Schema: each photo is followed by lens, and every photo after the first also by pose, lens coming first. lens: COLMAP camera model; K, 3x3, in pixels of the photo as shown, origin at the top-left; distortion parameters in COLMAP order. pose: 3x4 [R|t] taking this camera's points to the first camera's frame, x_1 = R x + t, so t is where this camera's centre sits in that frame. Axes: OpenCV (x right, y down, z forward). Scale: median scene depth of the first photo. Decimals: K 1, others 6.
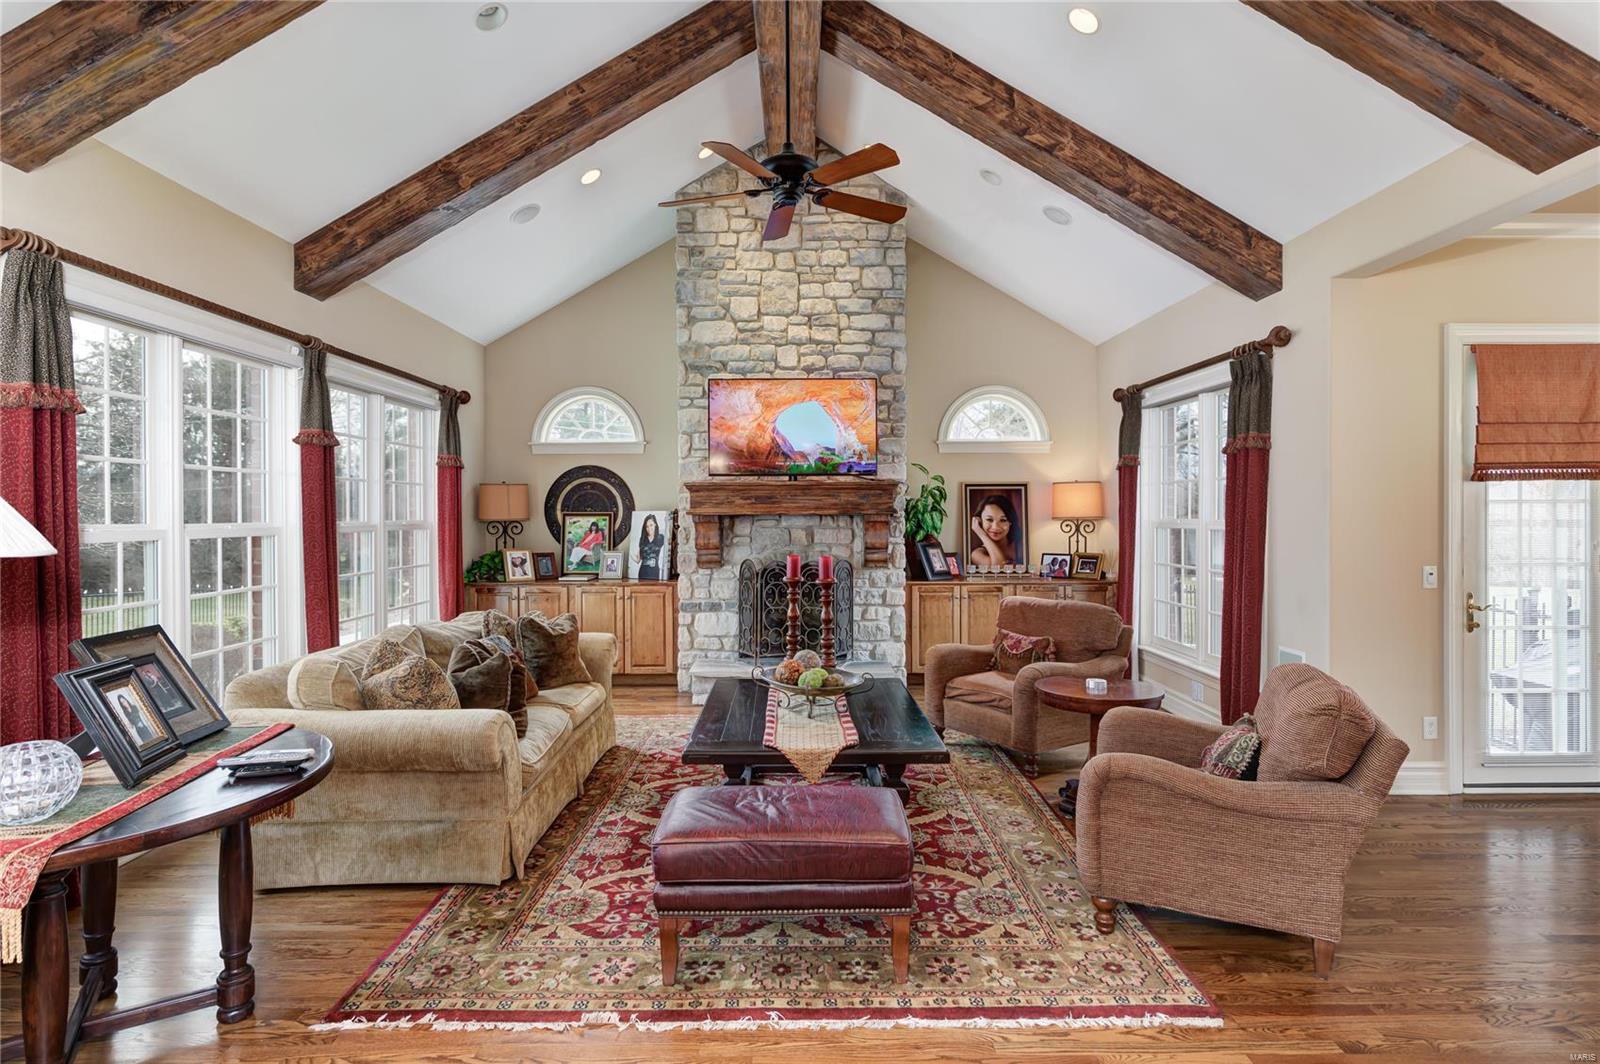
lens RADIAL K [[824.7, 0, 791.3], [0, 824.7, 518.0], [0, 0, 1]] dist [0.004892, -0.002017]
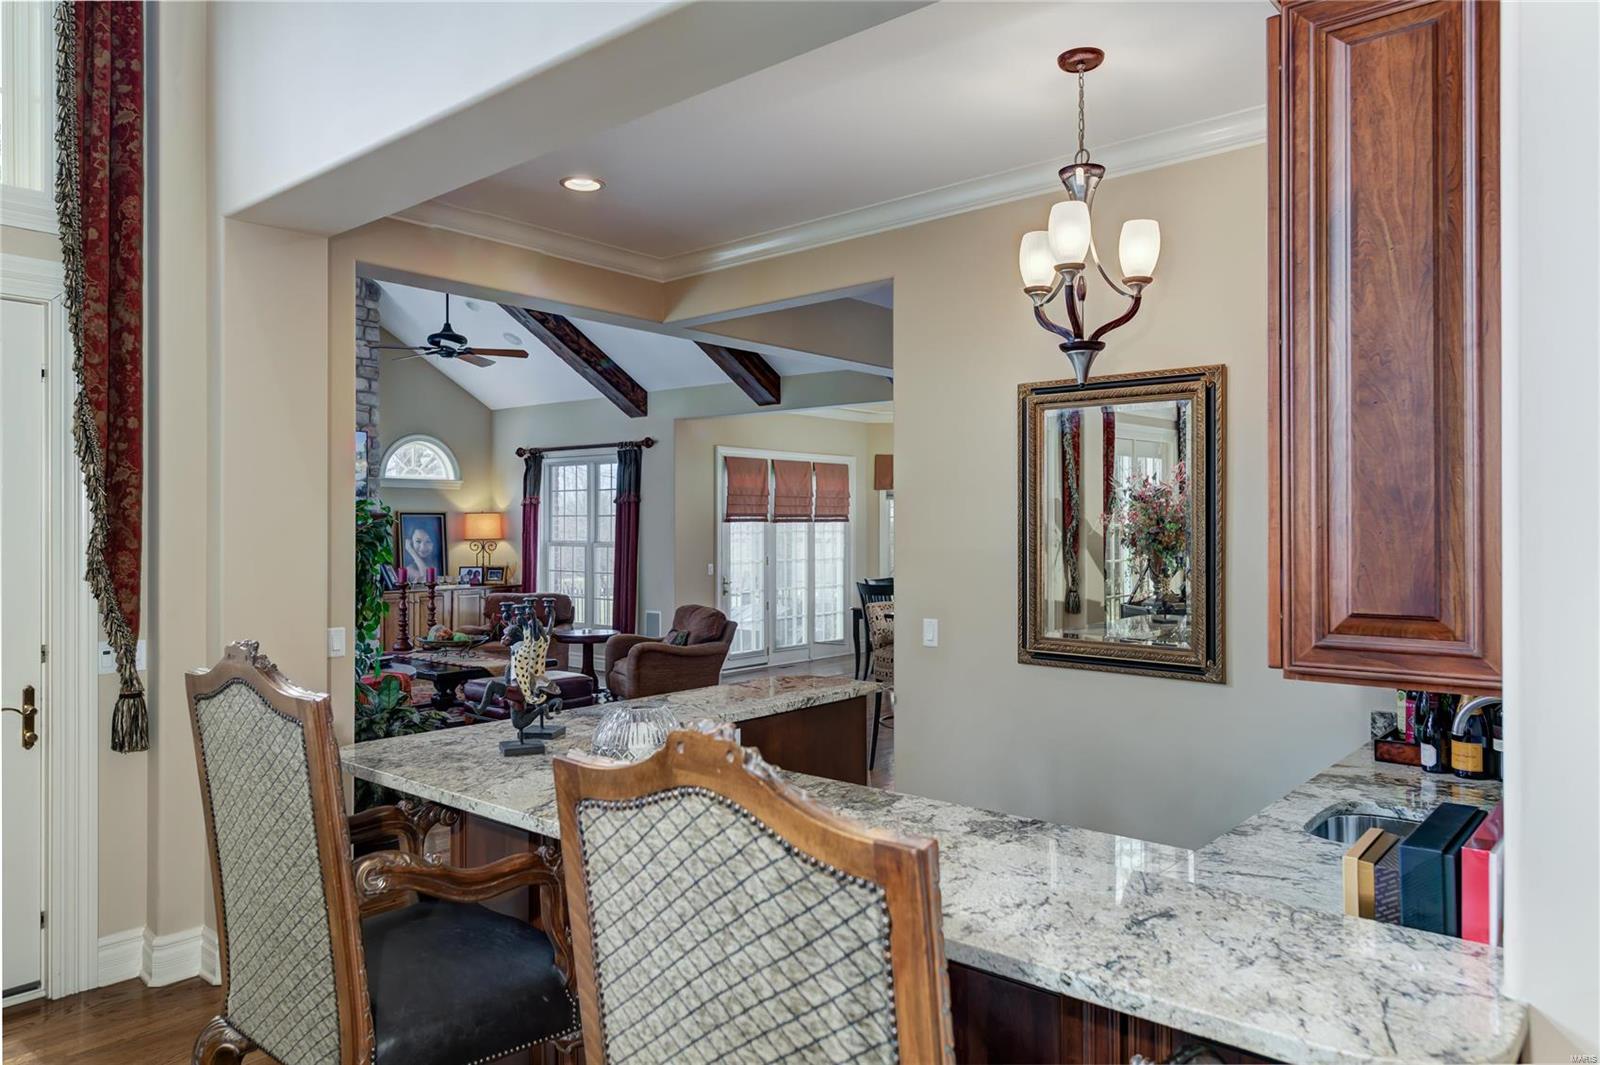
lens RADIAL K [[1078.9, 0, 776.1], [0, 1078.9, 513.6], [0, 0, 1]] dist [0.007751, 0.004387]
pose [[0.668601, 0.010108, 0.743552, -0.689395], [0.001837, 0.999882, -0.015245, -0.015358], [-0.743619, 0.011559, 0.668504, -0.564639]]
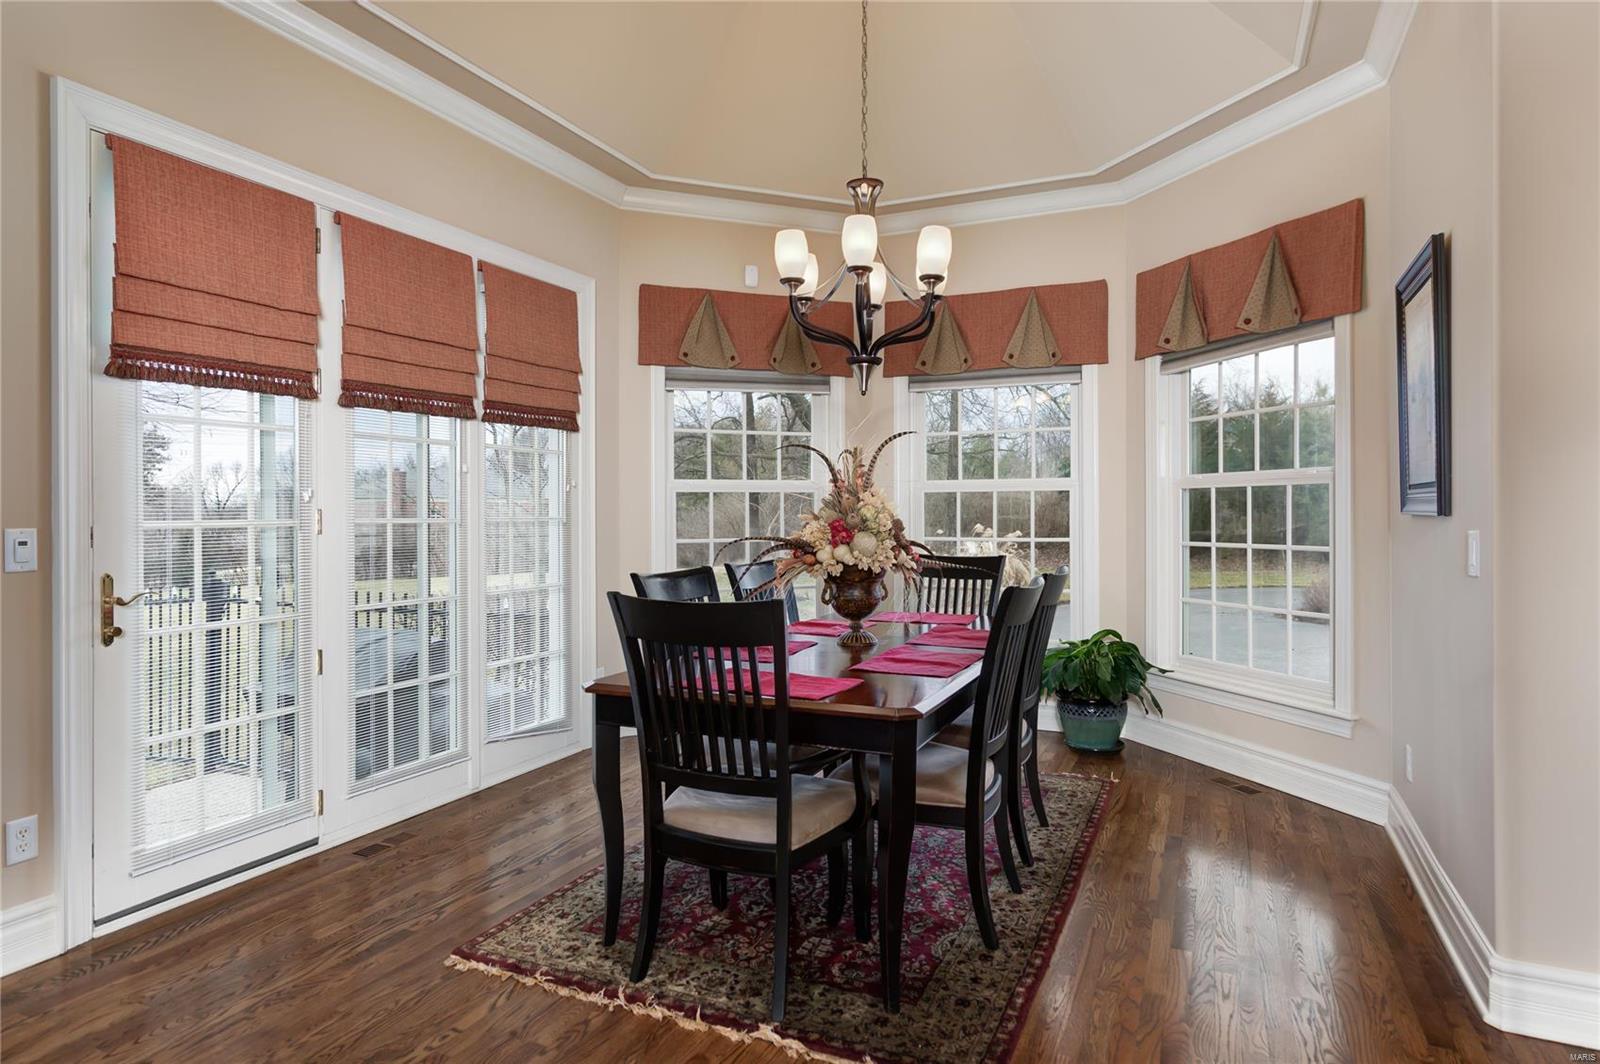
lens RADIAL K [[891.2, 0, 788.8], [0, 891.2, 522.0], [0, 0, 1]] dist [0.005733, -0.001212]
pose [[0.423263, -0.009451, 0.905957, 0.289970], [0.004695, 0.999955, 0.008239, 0.032155], [-0.905994, 0.000766, 0.423289, 0.200262]]
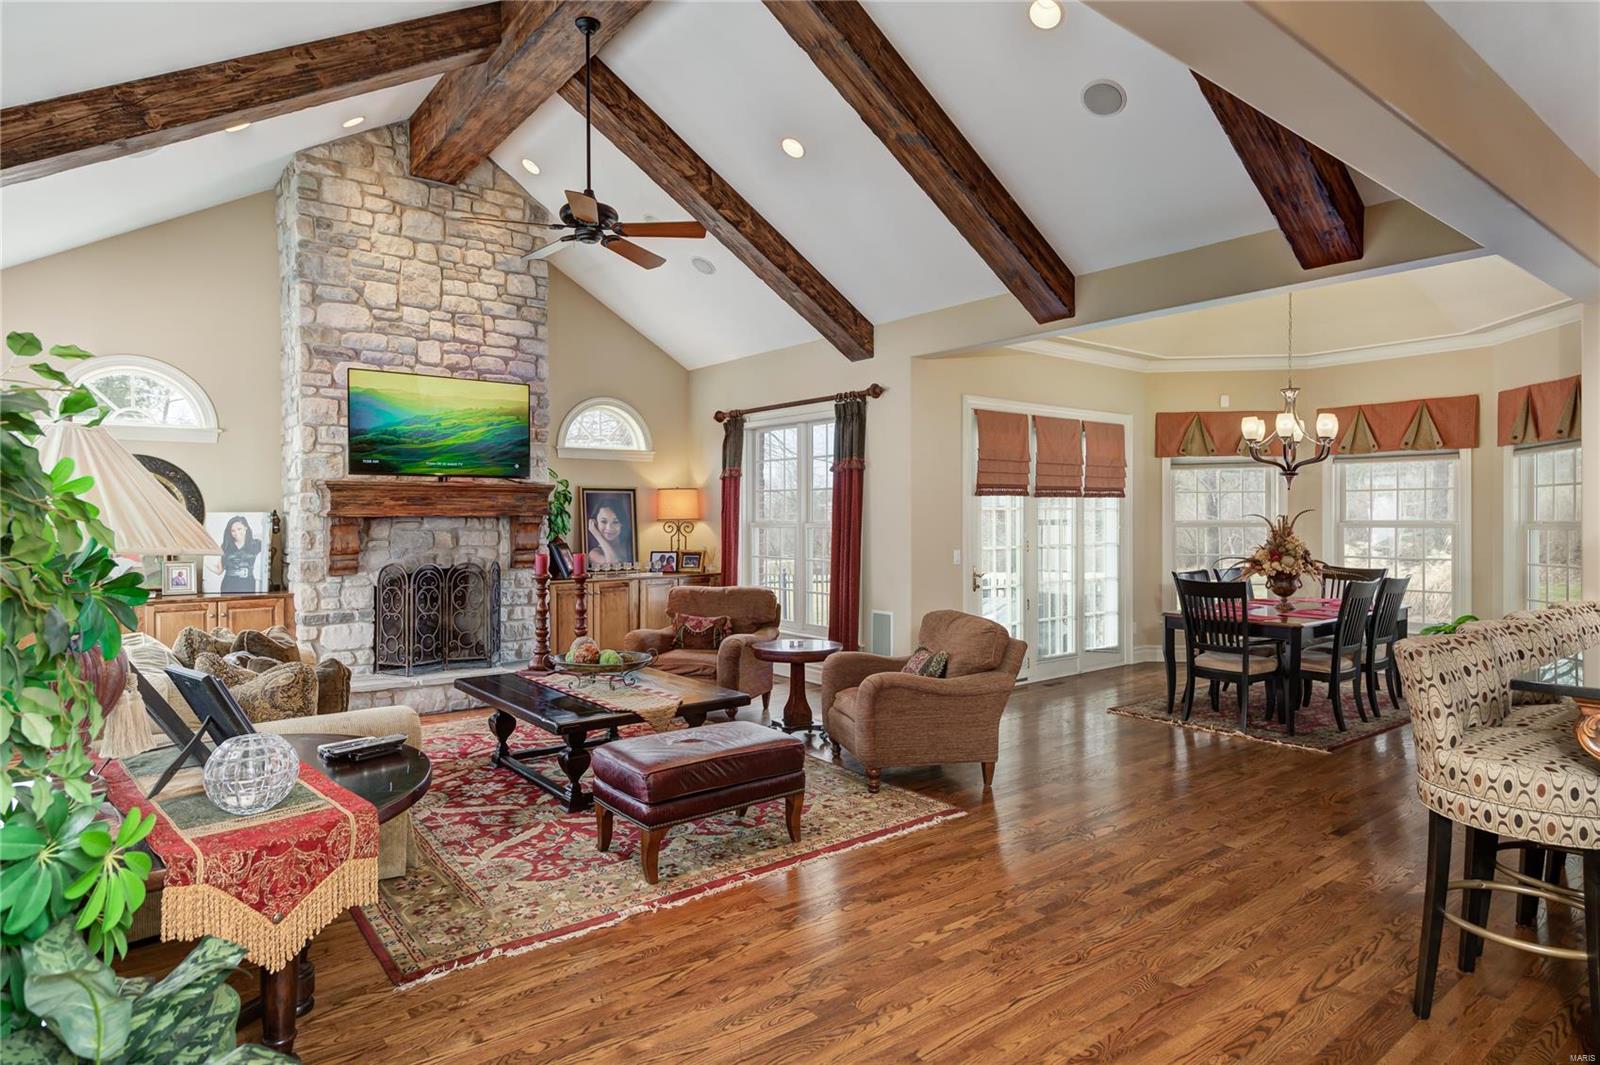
lens RADIAL K [[891.2, 0, 796.6], [0, 891.2, 519.4], [0, 0, 1]] dist [0.005733, -0.001212]
pose [[0.789609, -0.000671, 0.613610, -0.307025], [0.002219, 0.999996, -0.001763, 0.002120], [-0.613607, 0.002754, 0.789607, -0.084081]]
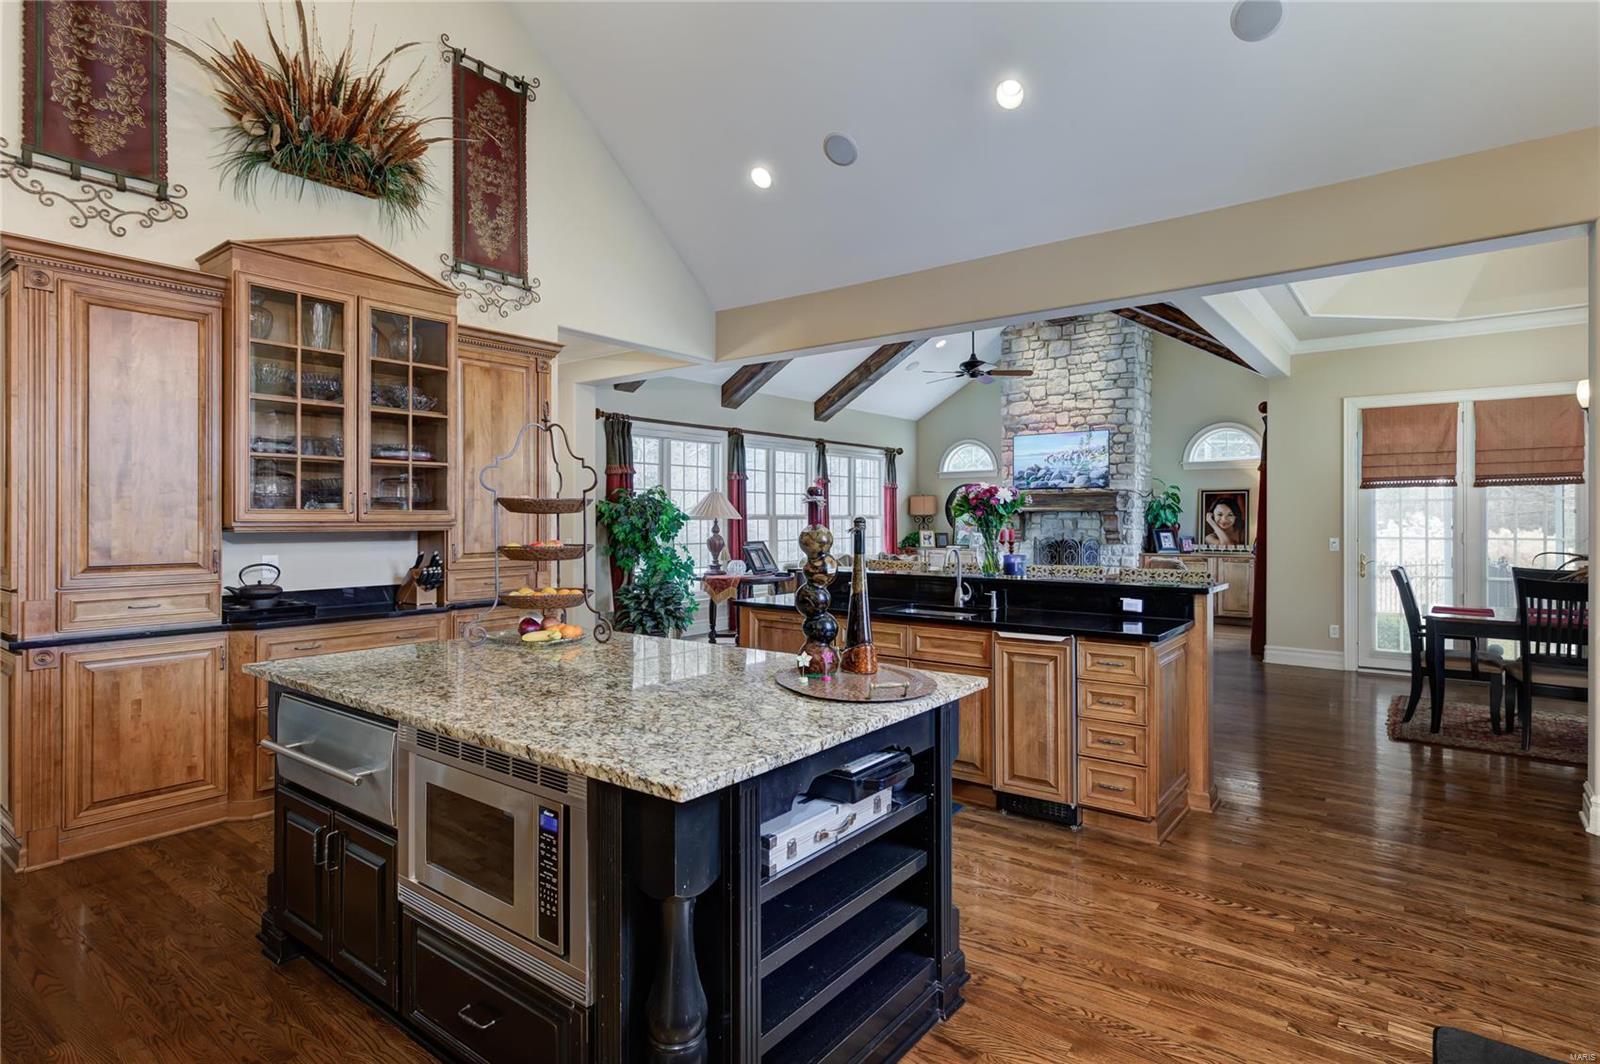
lens RADIAL K [[788.3, 0, 781.7], [0, 788.3, 511.0], [0, 0, 1]] dist [0.009770, -0.006145]
pose [[0.779801, -0.002872, -0.626021, 0.567286], [-0.004355, 0.999940, -0.010012, 0.014392], [0.626012, 0.010534, 0.779742, -0.638832]]
